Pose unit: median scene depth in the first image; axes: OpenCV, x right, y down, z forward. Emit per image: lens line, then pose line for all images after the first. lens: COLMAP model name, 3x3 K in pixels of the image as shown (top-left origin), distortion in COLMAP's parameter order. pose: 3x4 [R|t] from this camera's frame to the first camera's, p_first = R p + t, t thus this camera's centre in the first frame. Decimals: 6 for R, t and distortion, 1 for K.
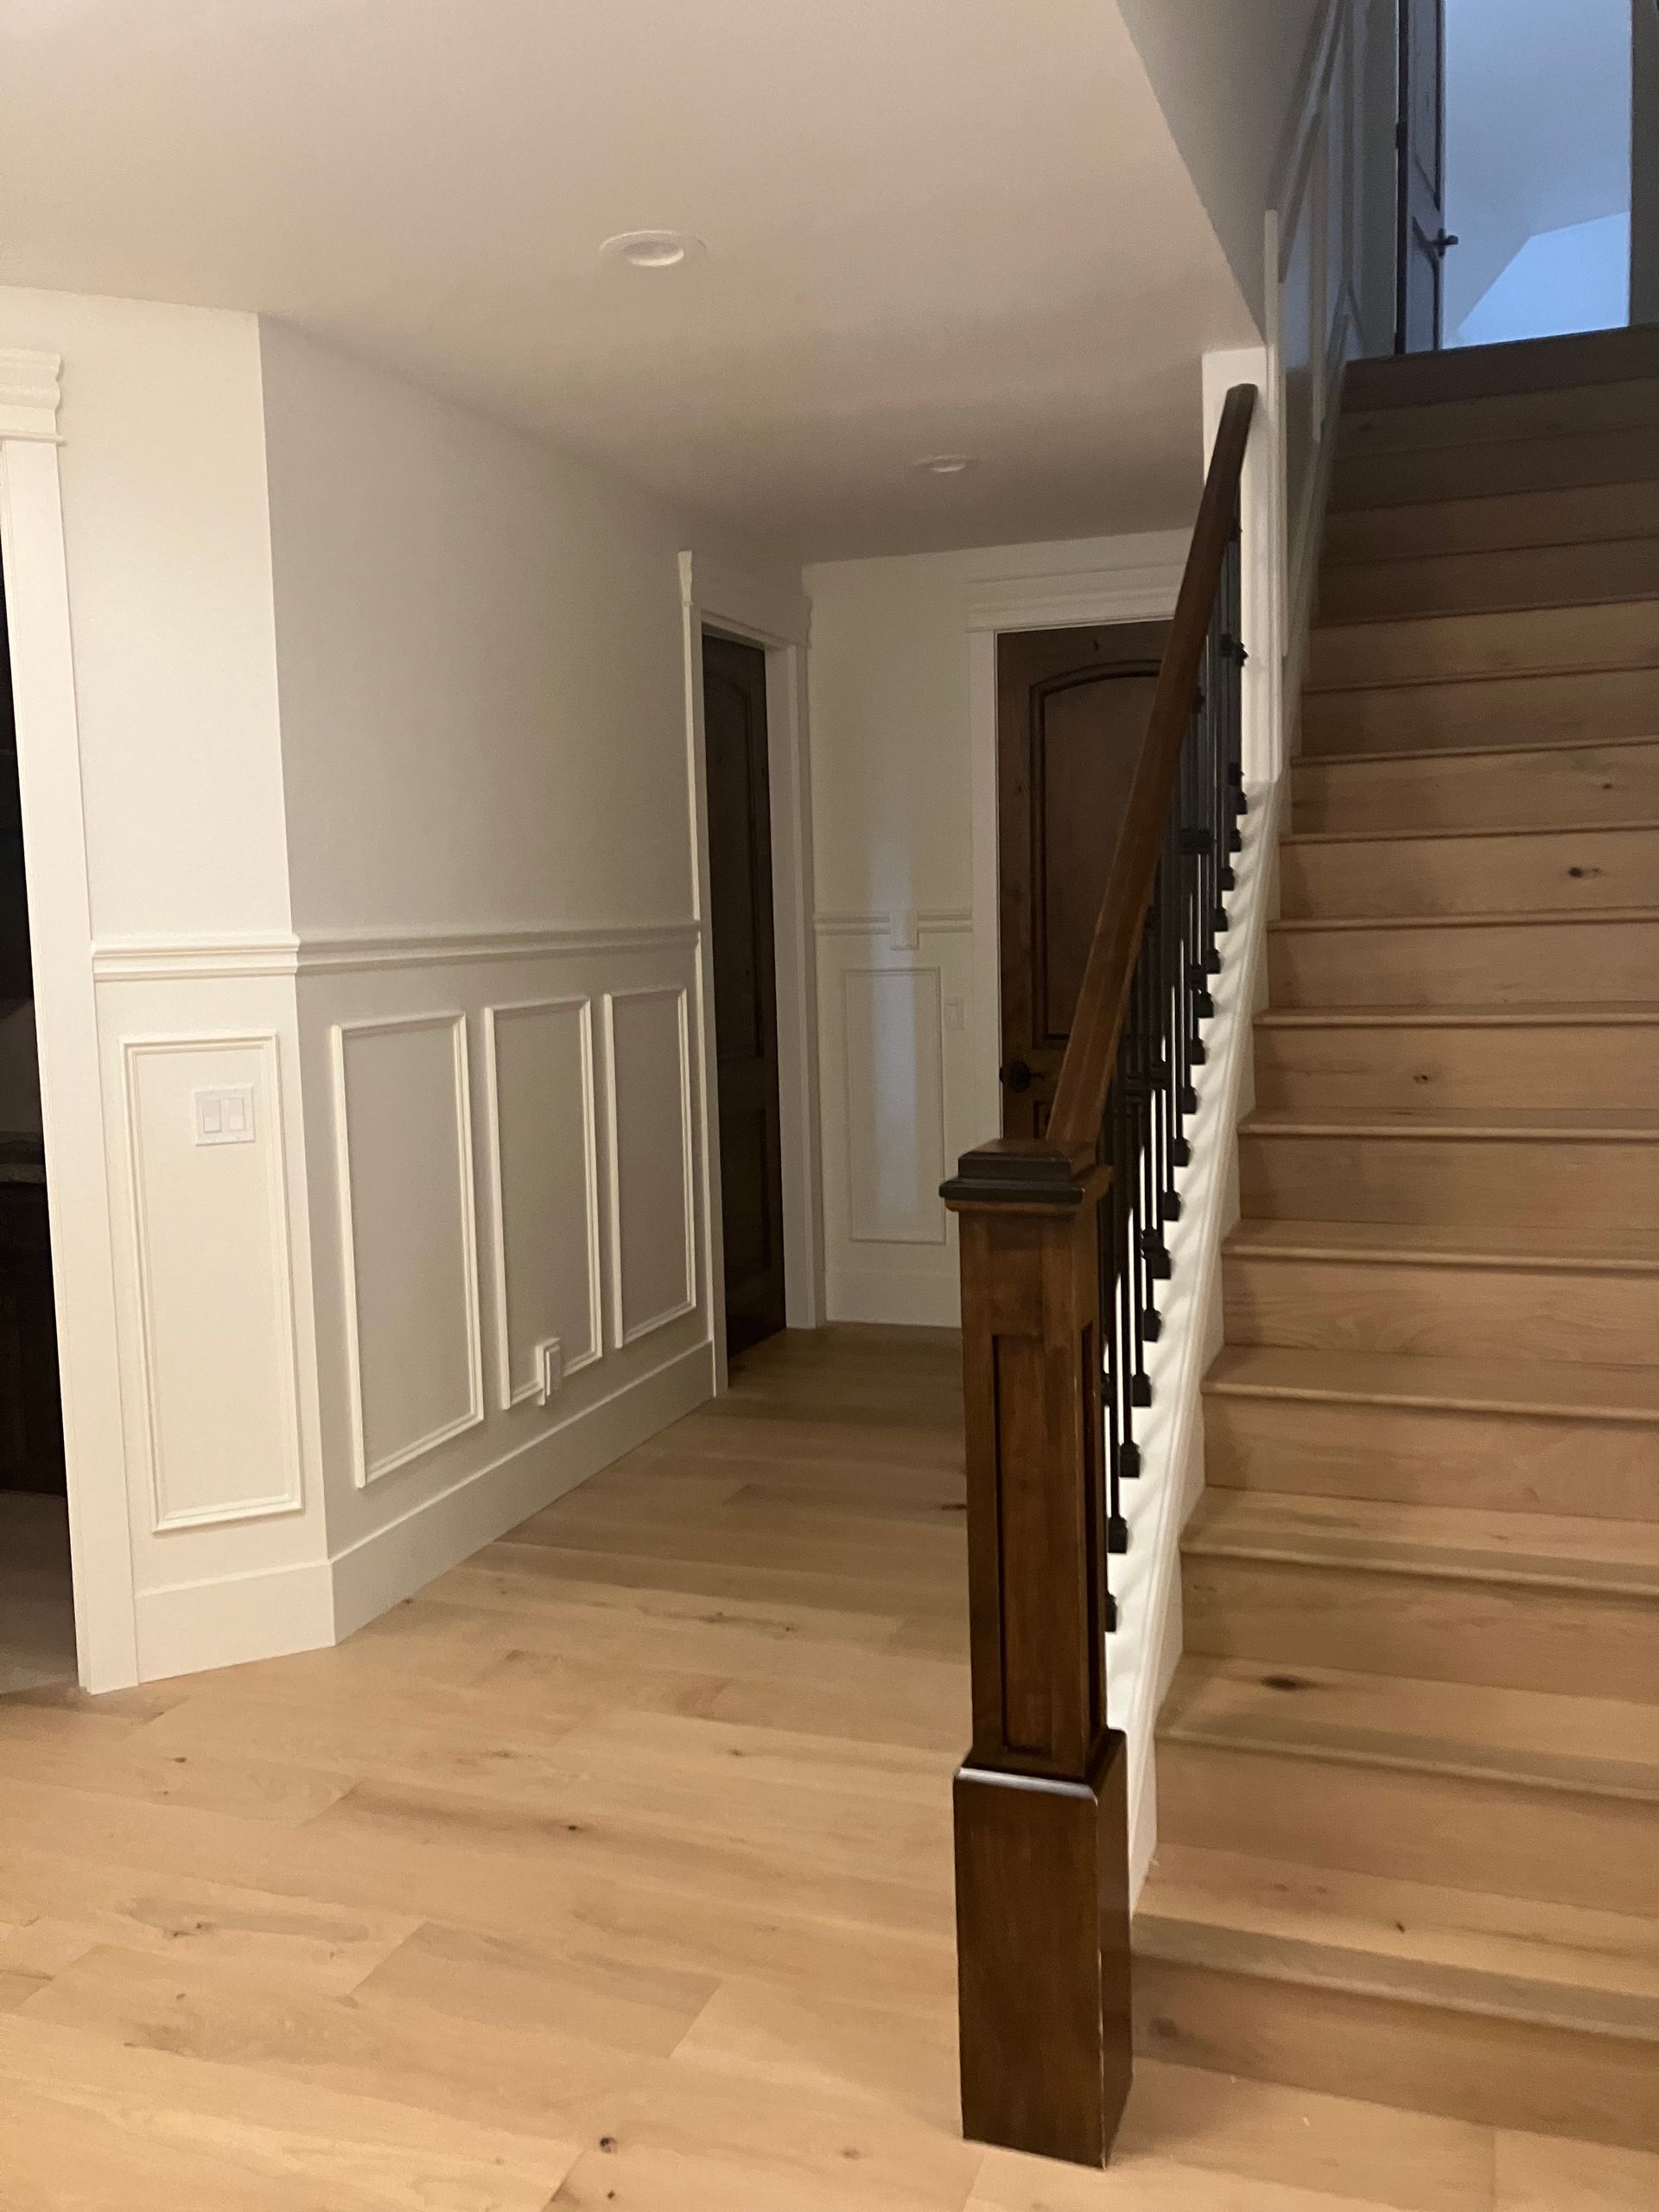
lens RADIAL K [[1799.1, 0, 829.5], [0, 1799.1, 1106.0], [0, 0, 1]] dist [0.002298, 0.005363]
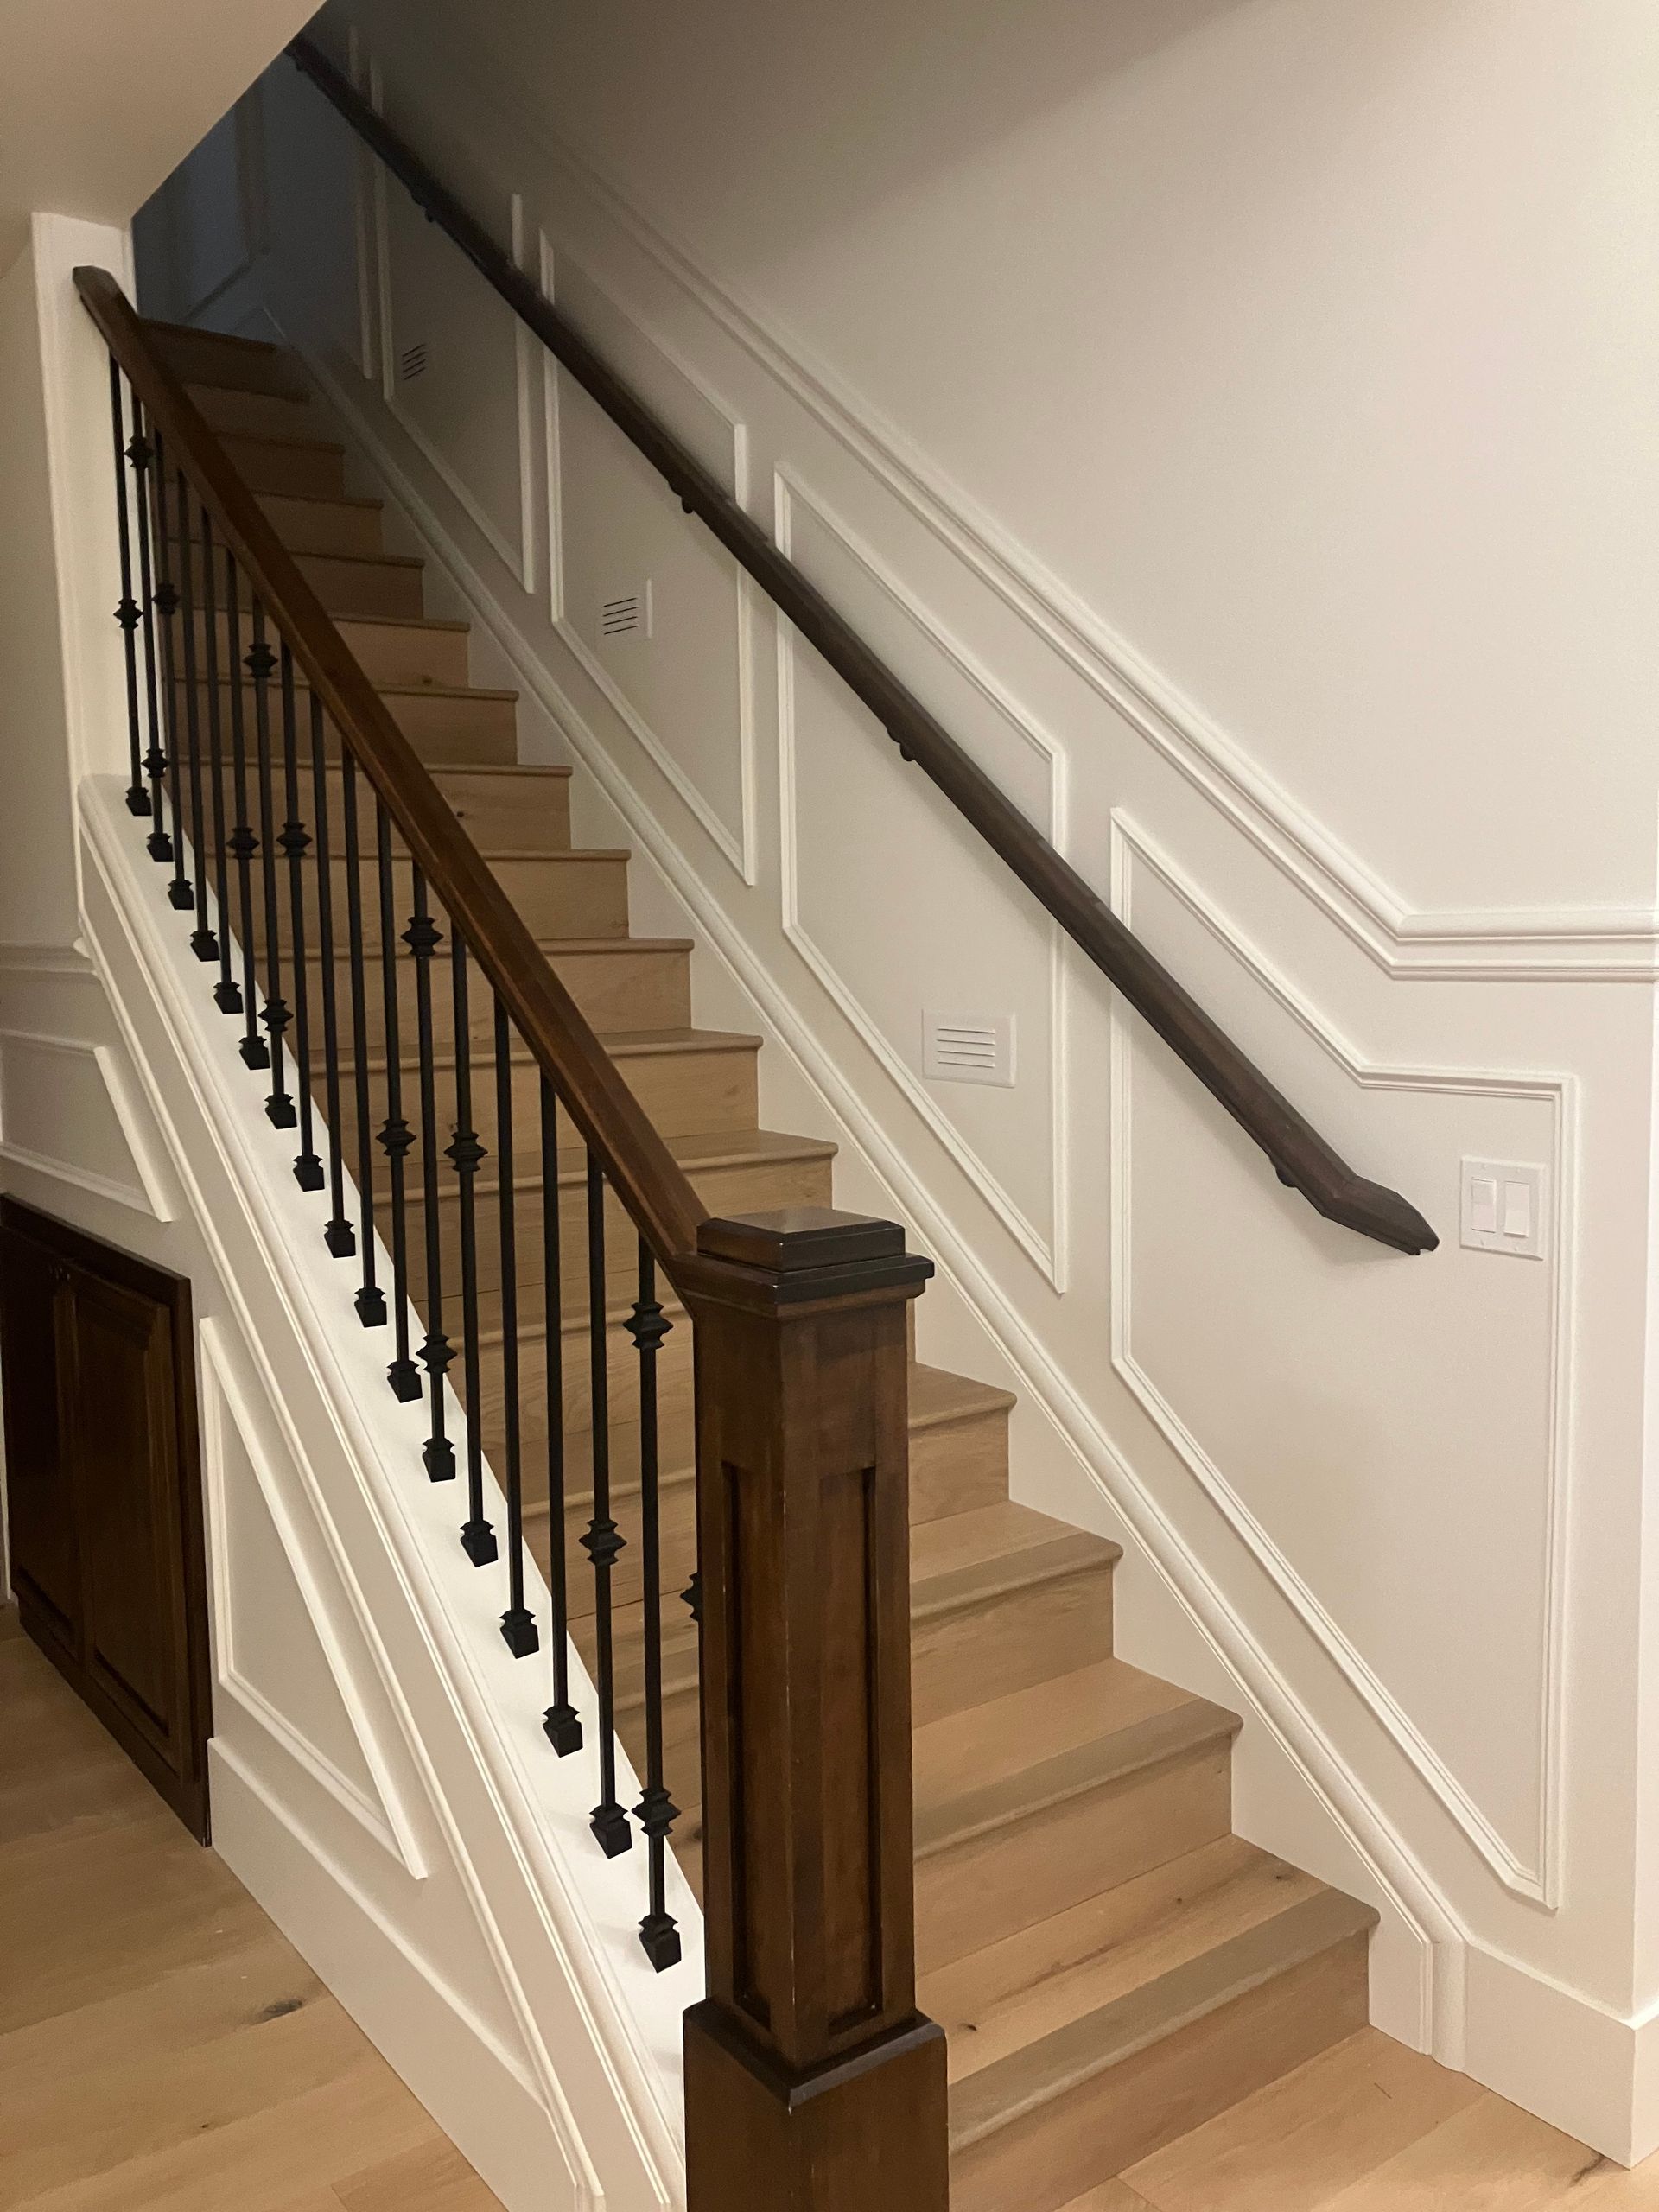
lens RADIAL K [[1799.1, 0, 829.5], [0, 1799.1, 1106.0], [0, 0, 1]] dist [0.002298, 0.005363]
pose [[0.545849, -0.057053, 0.835939, -0.477302], [0.082488, 0.996492, 0.014149, -0.032338], [-0.833813, 0.061232, 0.548640, 0.543047]]
